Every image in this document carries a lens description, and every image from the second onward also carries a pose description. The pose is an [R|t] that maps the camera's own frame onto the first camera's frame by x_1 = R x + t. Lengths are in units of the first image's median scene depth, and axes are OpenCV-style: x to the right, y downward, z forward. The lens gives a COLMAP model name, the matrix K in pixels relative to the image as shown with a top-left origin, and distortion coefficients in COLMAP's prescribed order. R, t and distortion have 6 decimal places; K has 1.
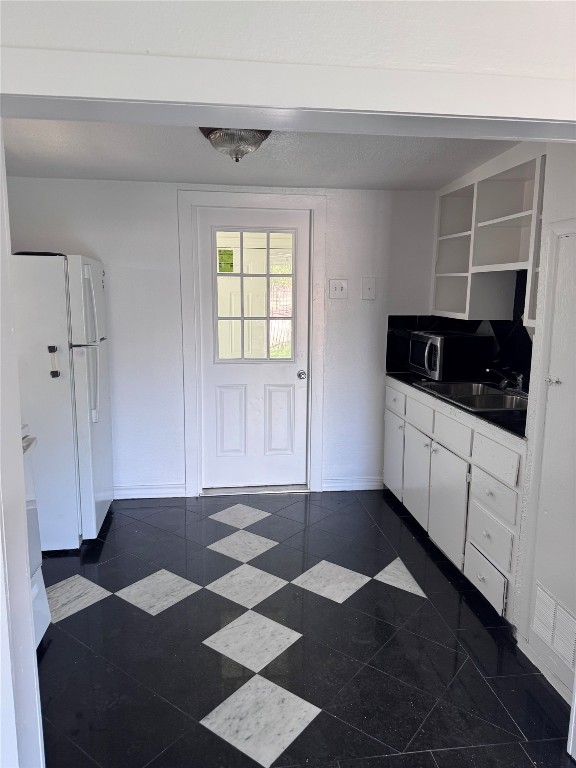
lens RADIAL K [[543.3, 0, 288.7], [0, 543.3, 384.9], [0, 0, 1]] dist [0.056403, -0.001917]
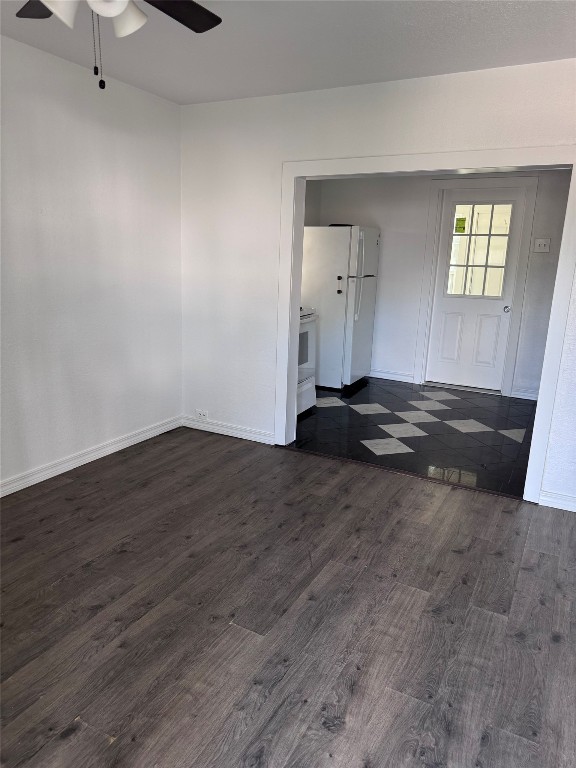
lens RADIAL K [[543.3, 0, 286.5], [0, 543.3, 384.5], [0, 0, 1]] dist [0.056403, -0.001917]
pose [[0.815588, 0.148044, -0.559374, 0.434258], [-0.111349, 0.988803, 0.099346, 0.109802], [0.567819, -0.018740, 0.822940, -0.532016]]
